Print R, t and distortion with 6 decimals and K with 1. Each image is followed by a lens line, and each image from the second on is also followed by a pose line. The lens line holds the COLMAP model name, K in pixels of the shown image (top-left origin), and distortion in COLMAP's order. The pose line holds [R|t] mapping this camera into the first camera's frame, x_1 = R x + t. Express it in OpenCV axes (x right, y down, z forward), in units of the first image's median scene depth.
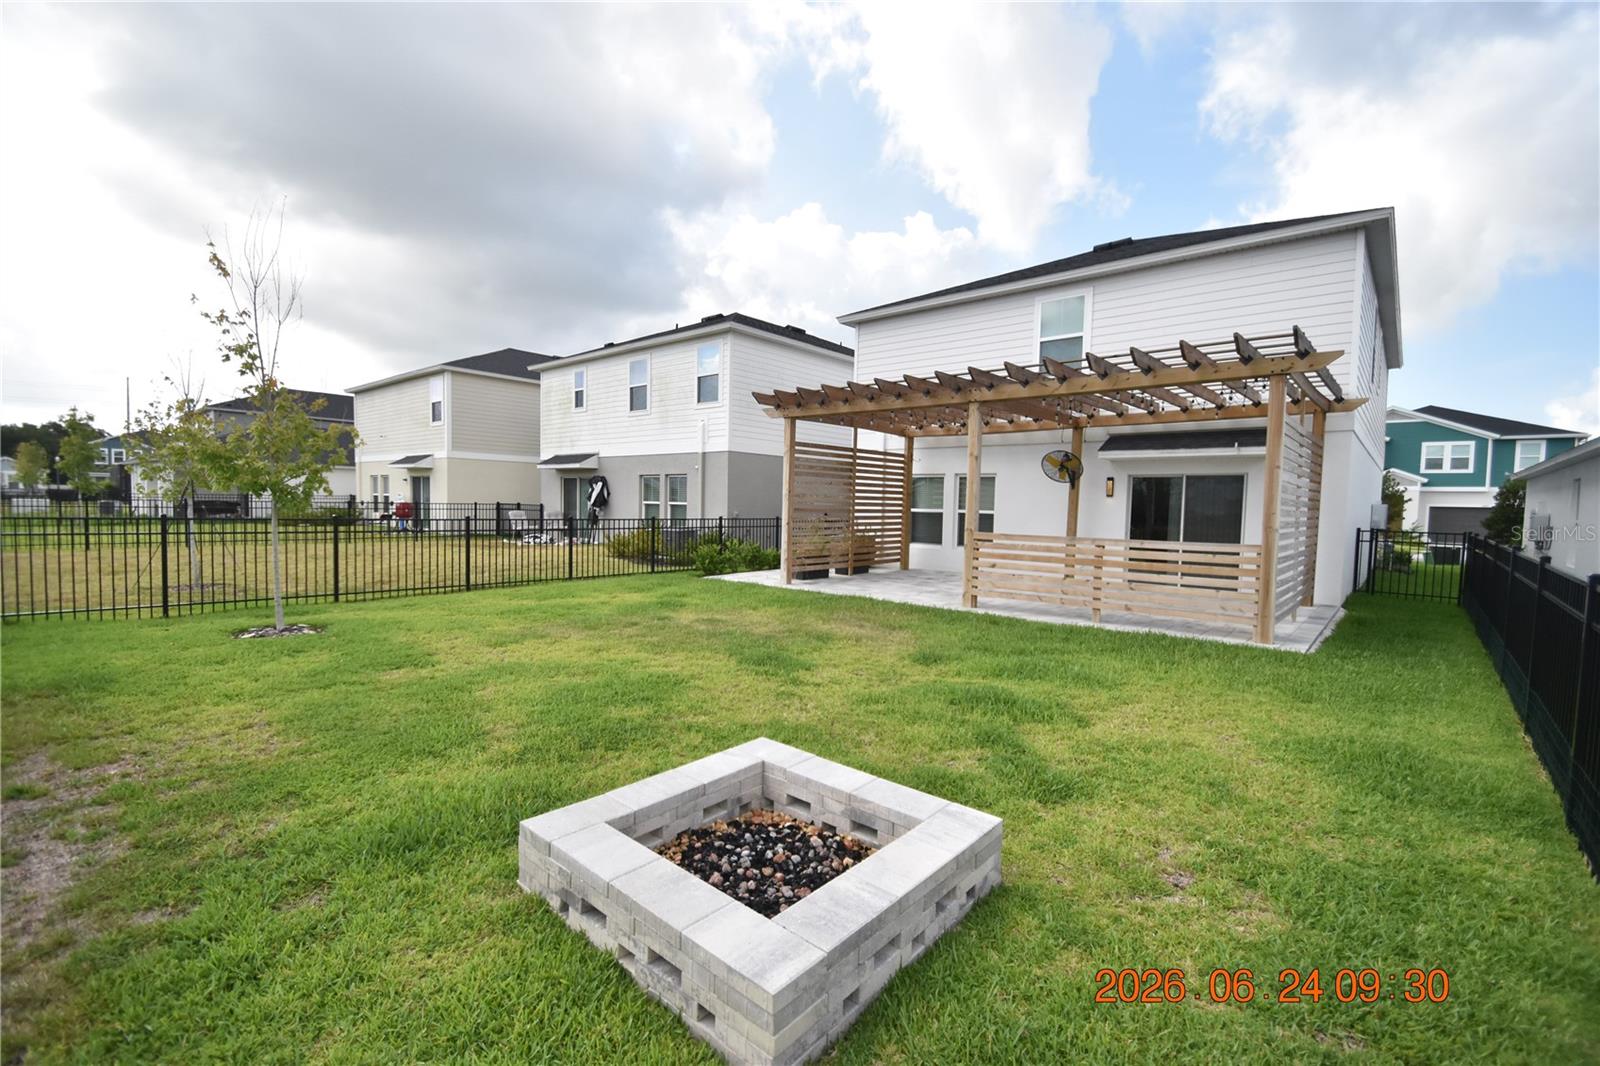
lens RADIAL K [[691.8, 0, 795.1], [0, 691.8, 539.2], [0, 0, 1]] dist [0.014016, -0.018384]
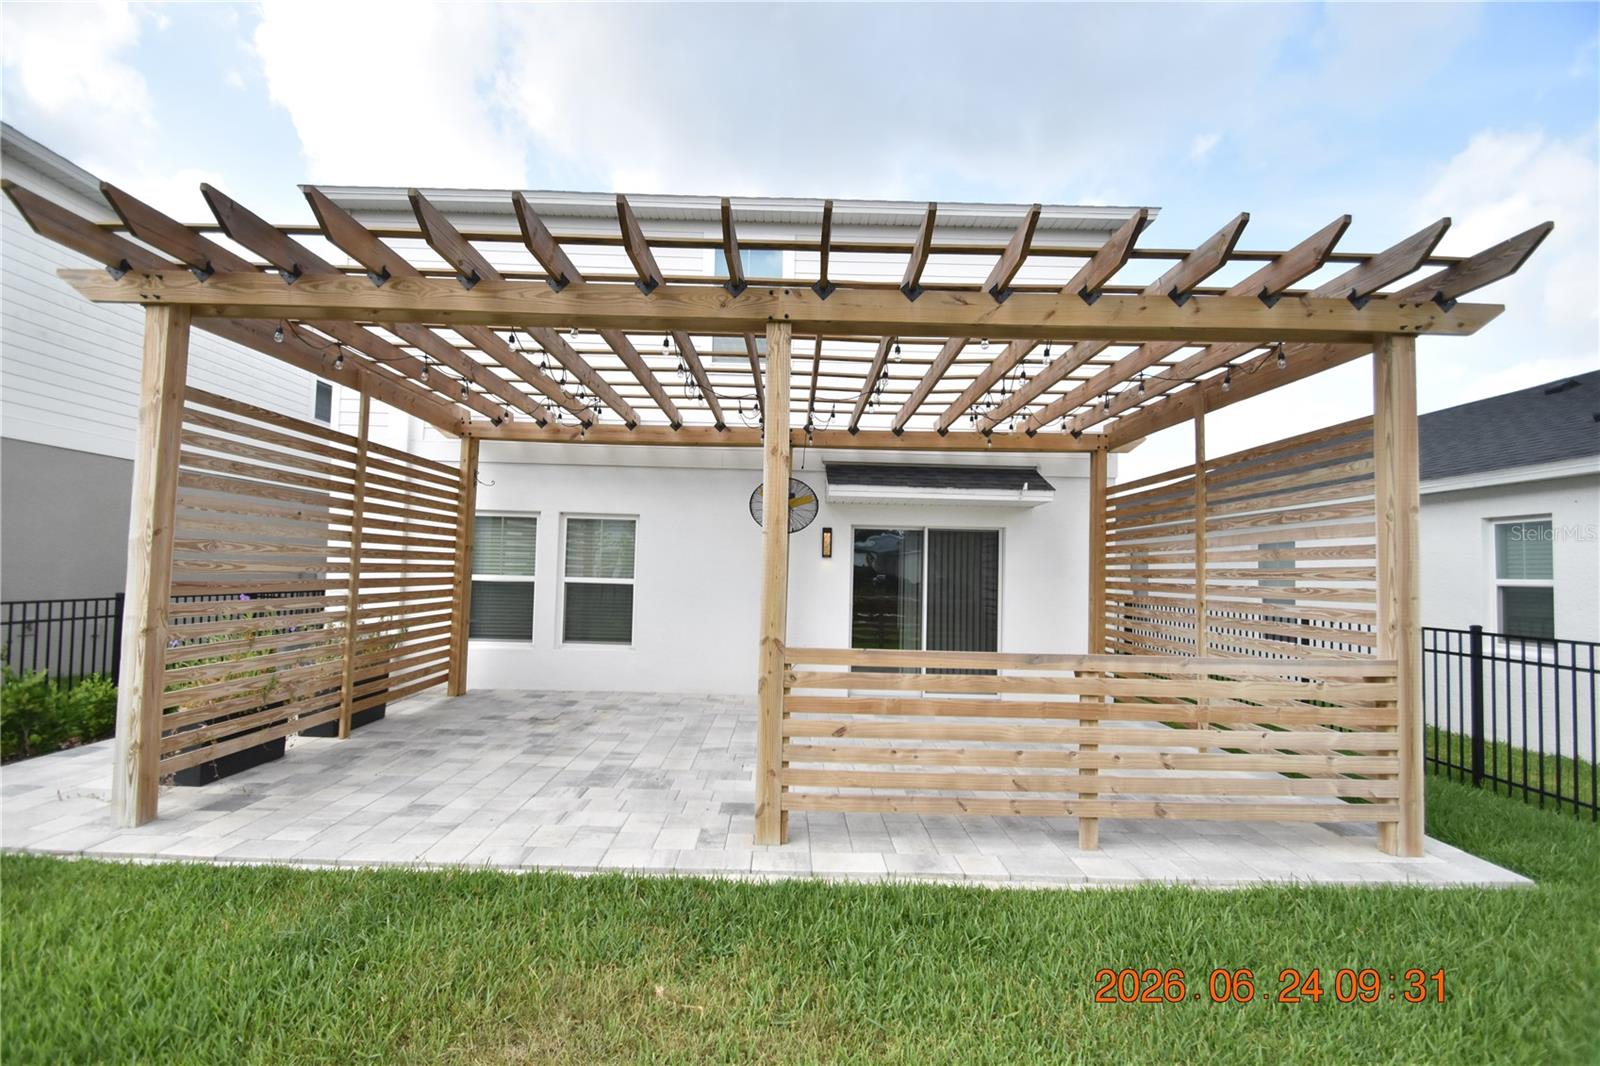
lens RADIAL K [[691.8, 0, 795.1], [0, 691.8, 539.2], [0, 0, 1]] dist [0.014016, -0.018384]
pose [[0.743379, 0.027756, 0.668295, -0.001516], [0.025550, 0.997231, -0.069839, -0.028609], [-0.668383, 0.068992, 0.740611, 0.455560]]
